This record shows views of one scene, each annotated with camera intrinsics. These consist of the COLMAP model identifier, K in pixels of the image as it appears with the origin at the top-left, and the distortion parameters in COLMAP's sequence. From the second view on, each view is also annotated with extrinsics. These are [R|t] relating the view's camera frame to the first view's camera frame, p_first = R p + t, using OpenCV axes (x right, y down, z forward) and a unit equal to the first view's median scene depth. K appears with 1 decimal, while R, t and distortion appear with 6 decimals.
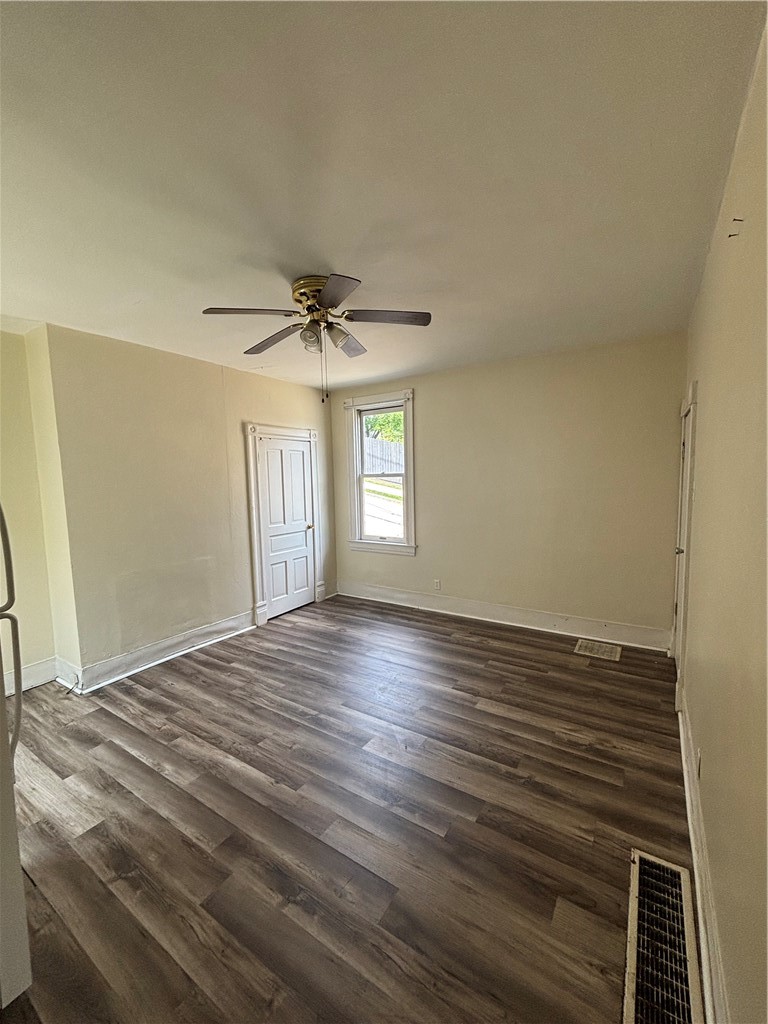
lens RADIAL K [[413.2, 0, 384.0], [0, 413.2, 512.0], [0, 0, 1]] dist [0.001245, 0.000276]
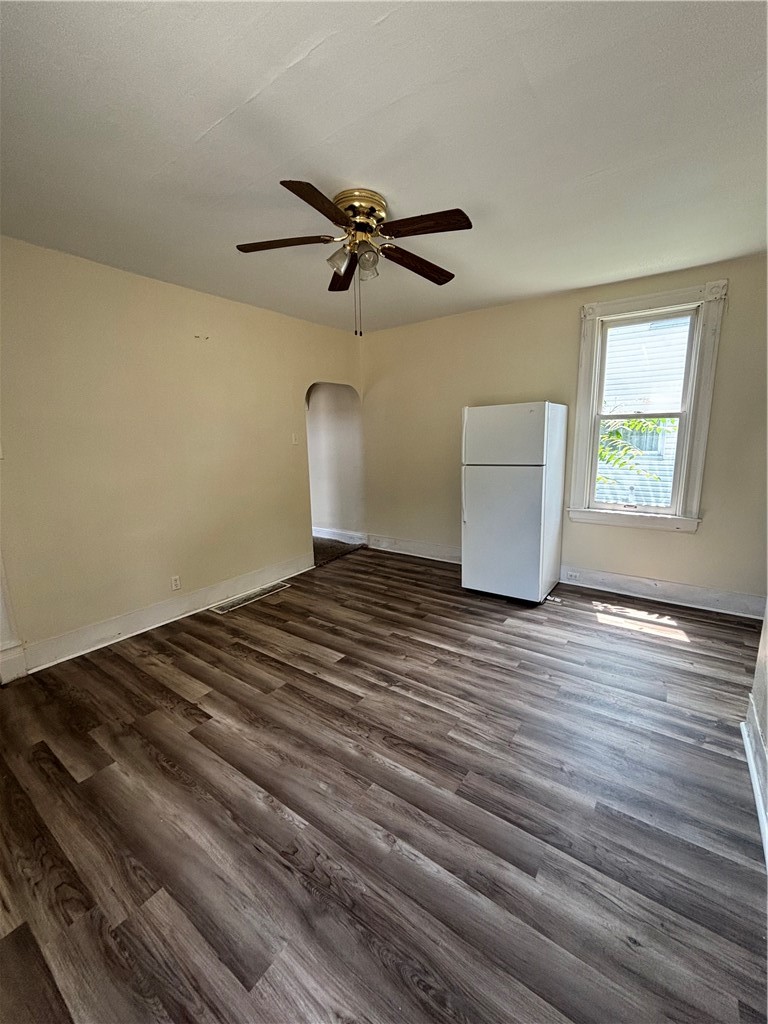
lens RADIAL K [[413.2, 0, 384.0], [0, 413.2, 512.0], [0, 0, 1]] dist [0.001245, 0.000276]
pose [[-0.997741, 0.029974, 0.060116, -0.236333], [0.045132, 0.961966, 0.269415, -0.130227], [-0.049754, 0.271520, -0.961146, 1.941847]]
